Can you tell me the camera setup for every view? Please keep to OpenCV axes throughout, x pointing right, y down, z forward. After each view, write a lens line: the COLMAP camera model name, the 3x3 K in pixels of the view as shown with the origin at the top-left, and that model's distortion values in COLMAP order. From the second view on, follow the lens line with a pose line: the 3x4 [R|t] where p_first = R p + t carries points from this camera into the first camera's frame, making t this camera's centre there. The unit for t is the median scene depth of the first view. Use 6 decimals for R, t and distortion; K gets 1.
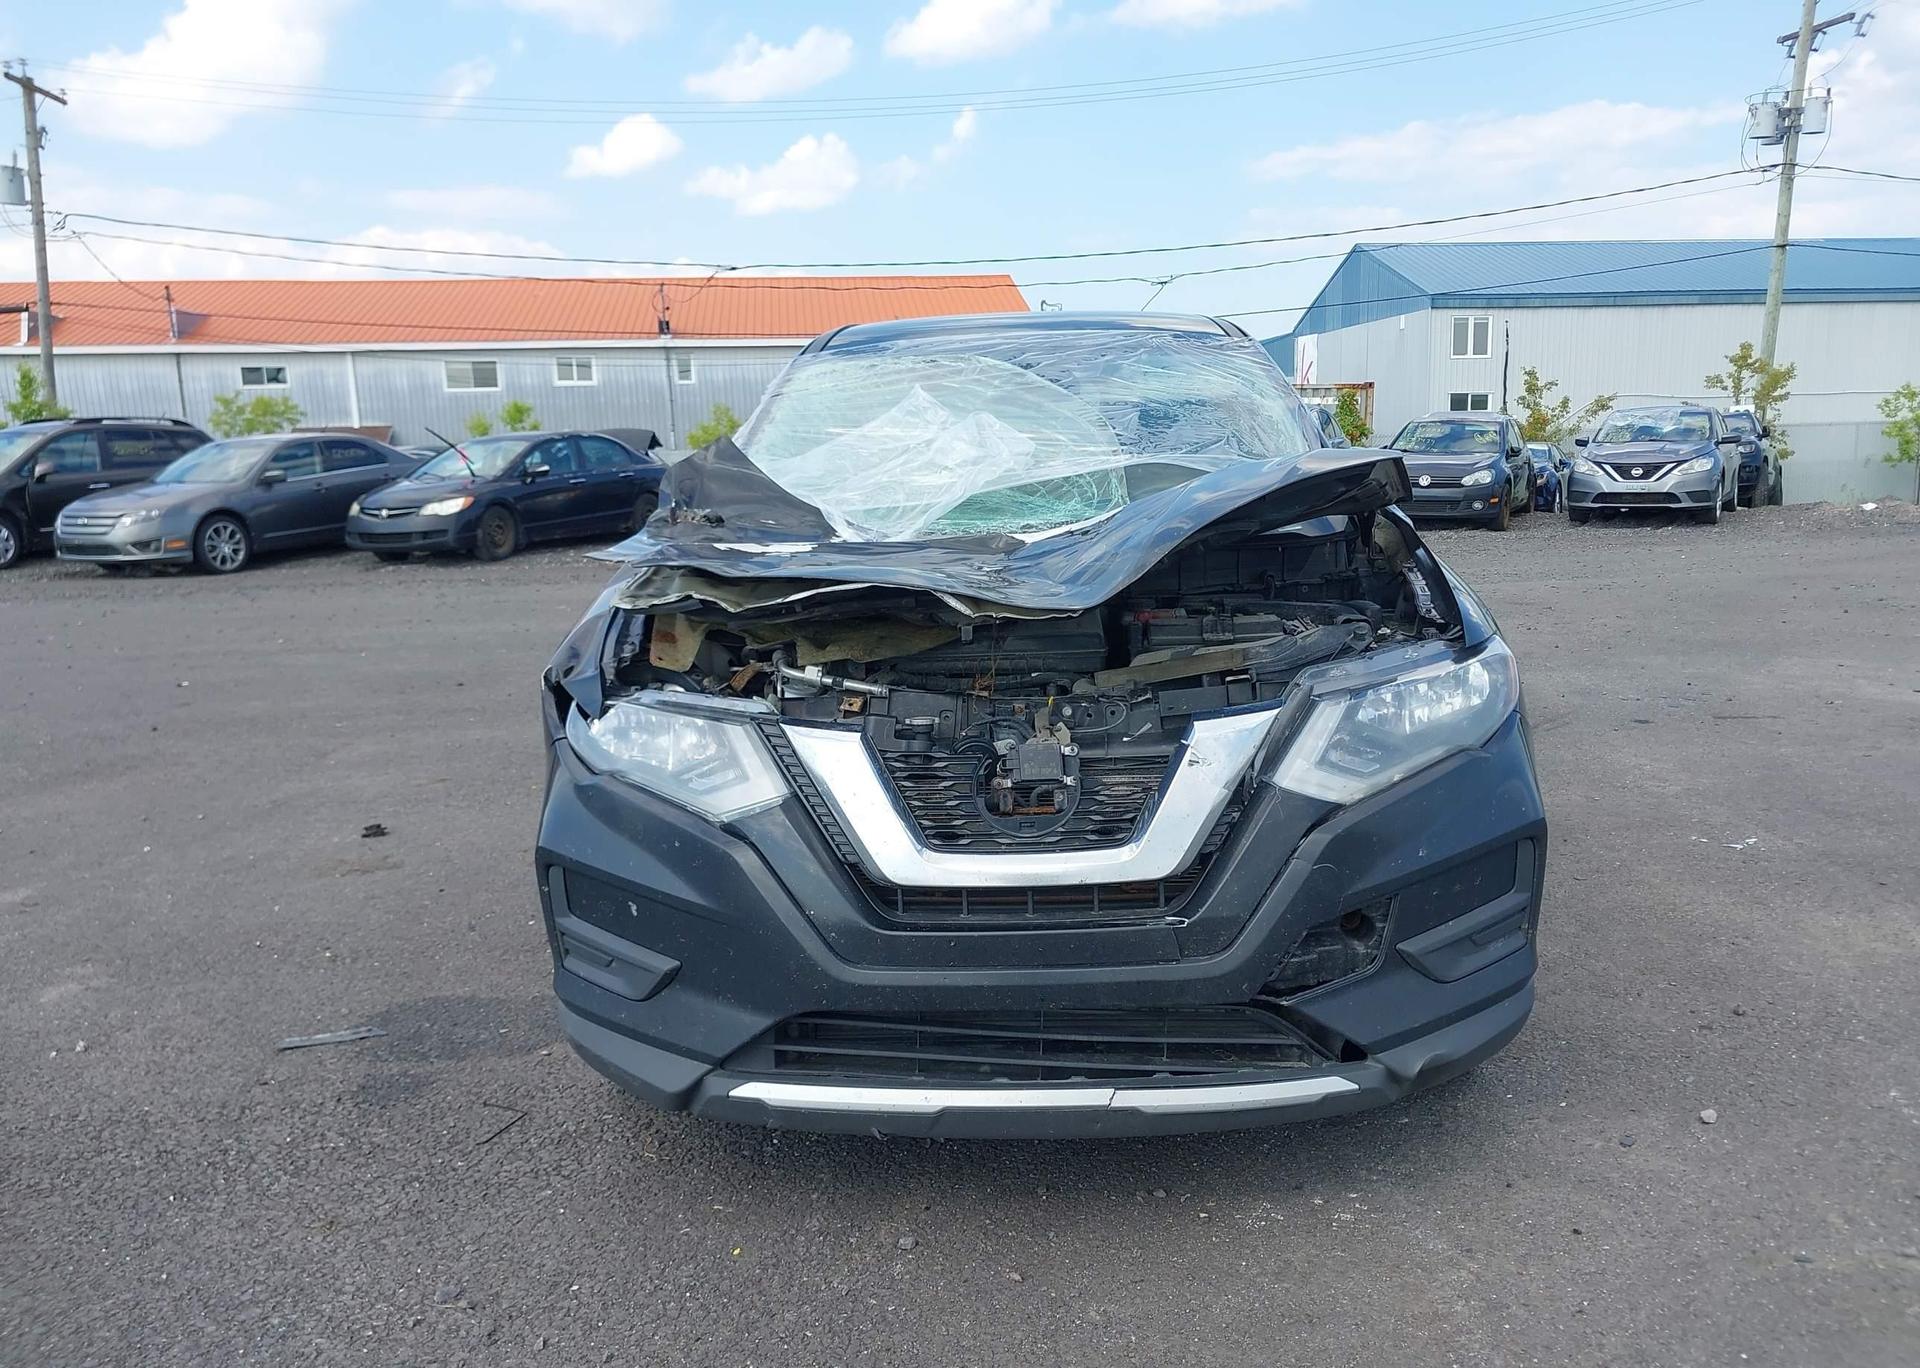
lens RADIAL K [[1527.4, 0, 988.8], [0, 1527.4, 676.9], [0, 0, 1]] dist [0.036097, -0.028815]
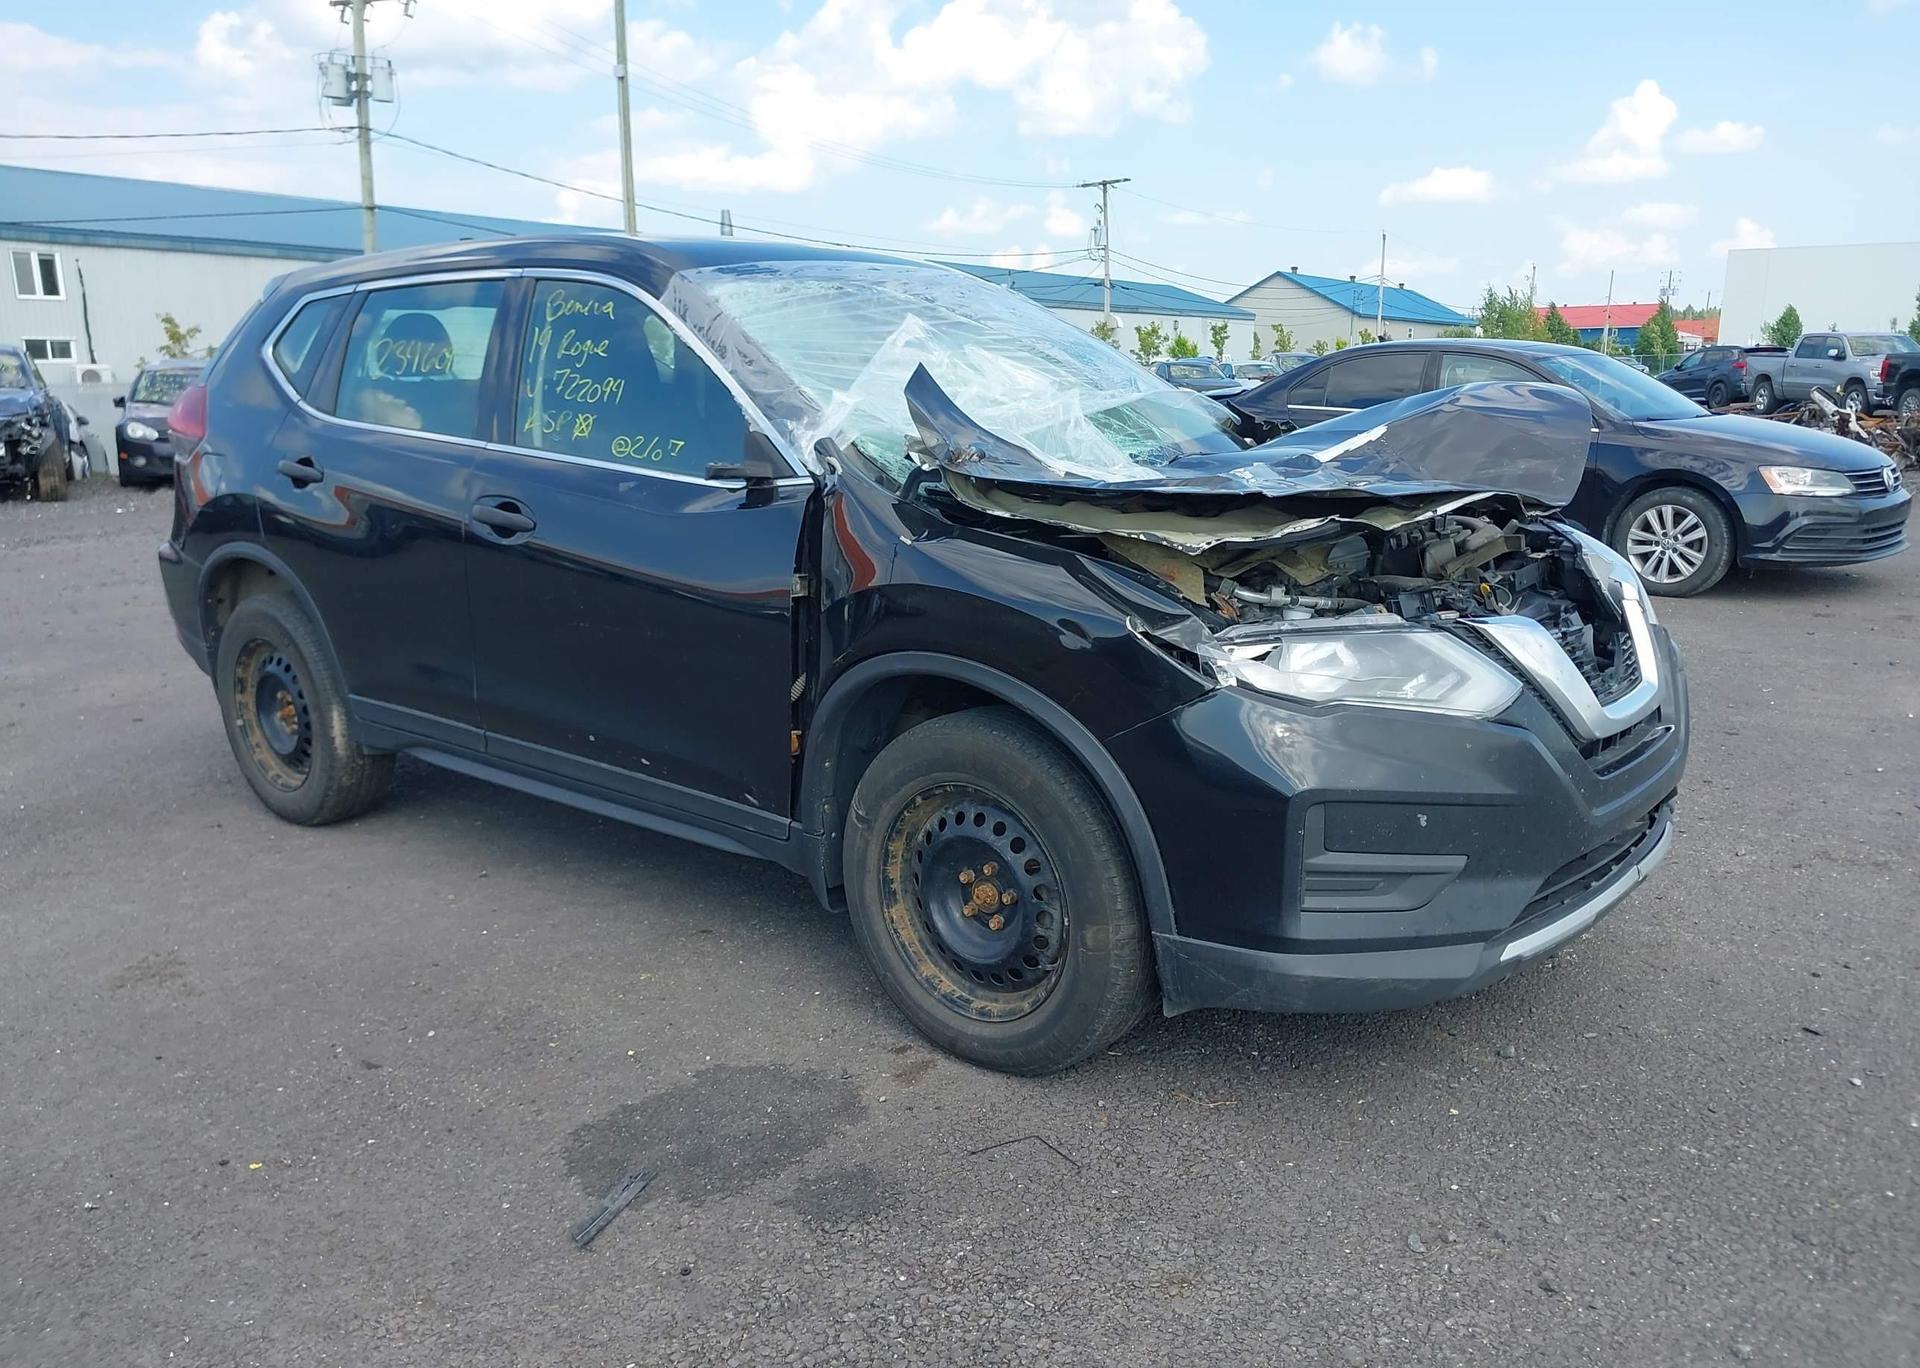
lens RADIAL K [[1527.4, 0, 972.0], [0, 1527.4, 696.9], [0, 0, 1]] dist [0.036097, -0.028815]
pose [[0.615066, -0.144908, 0.775046, -0.088061], [0.115043, 0.988941, 0.093603, -0.004021], [-0.780038, 0.031592, 0.624934, 0.045184]]
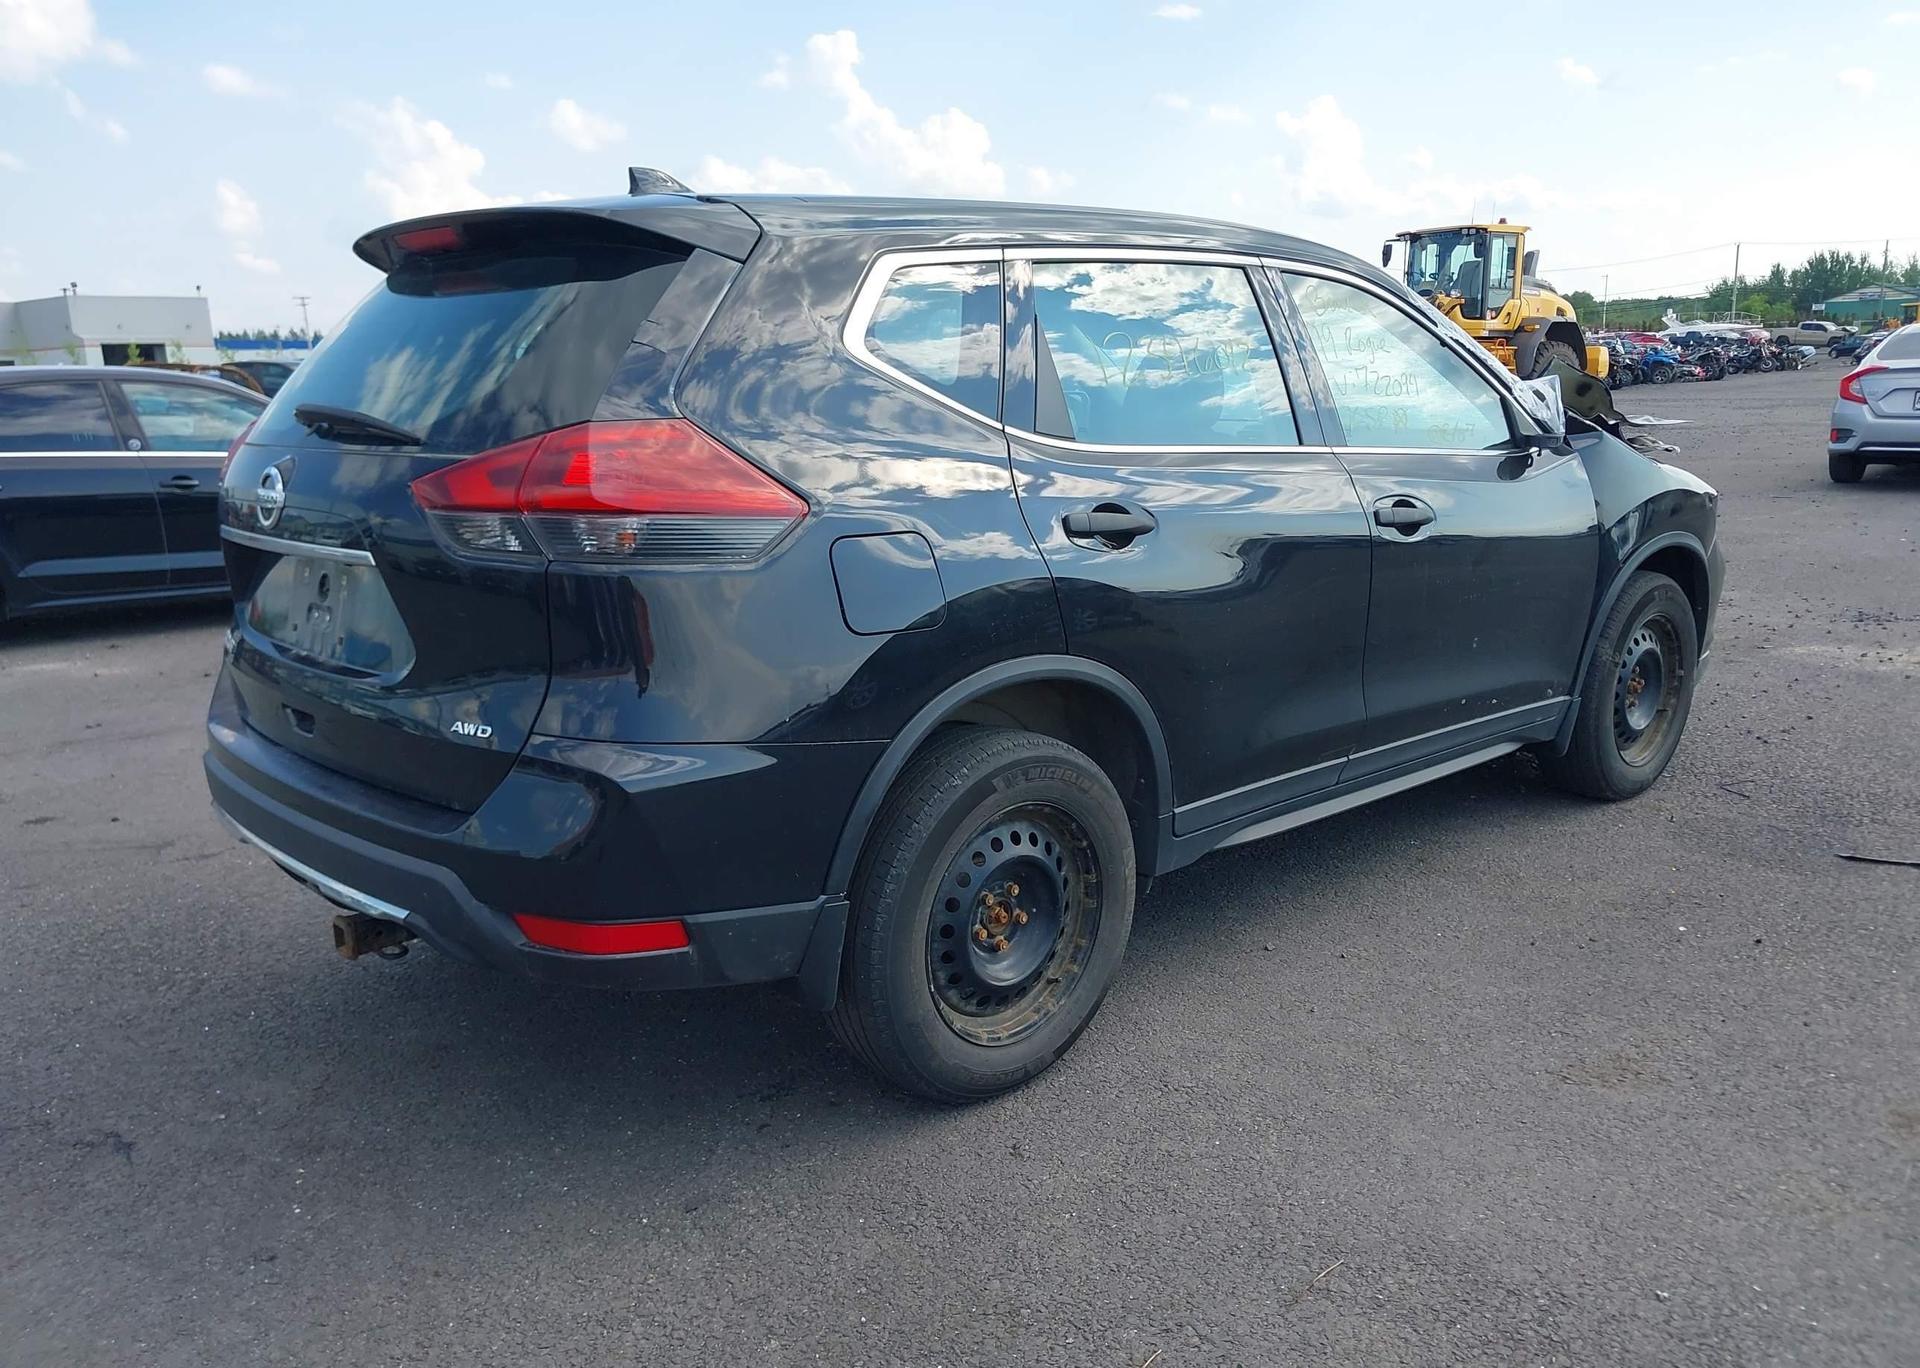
lens RADIAL K [[1527.4, 0, 964.3], [0, 1527.4, 712.0], [0, 0, 1]] dist [0.036097, -0.028815]
pose [[-0.699405, -0.112739, 0.705778, -0.078026], [0.158472, 0.938441, 0.306944, -0.034633], [-0.696935, 0.326524, -0.638485, 0.230136]]
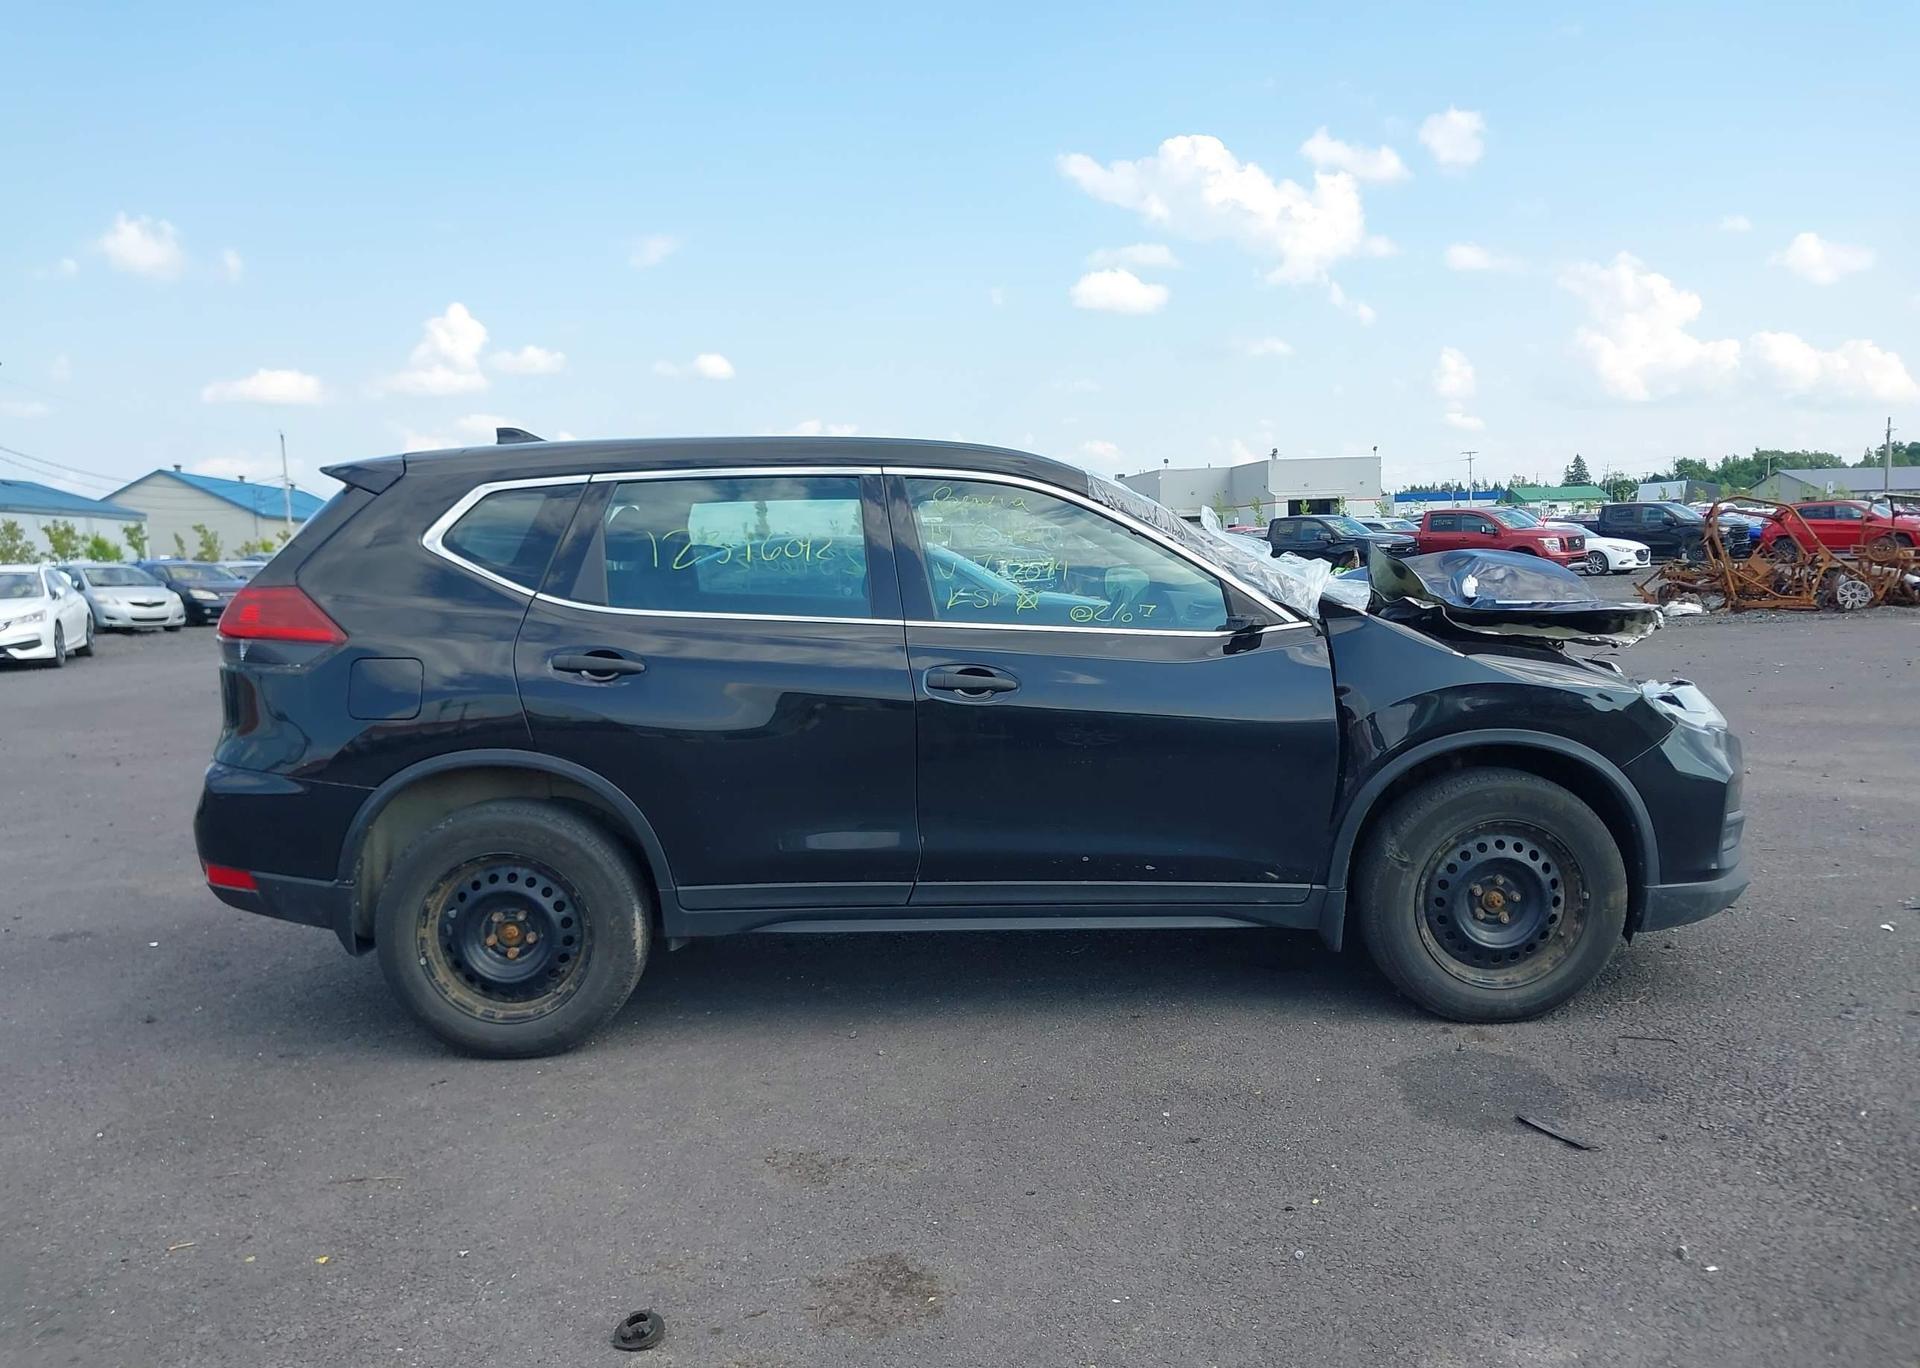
lens RADIAL K [[1527.4, 0, 973.9], [0, 1527.4, 701.6], [0, 0, 1]] dist [0.036097, -0.028815]
pose [[-0.042813, -0.074314, 0.996315, -0.142728], [0.185566, 0.979286, 0.081018, -0.018264], [-0.981699, 0.188351, -0.028136, 0.140903]]
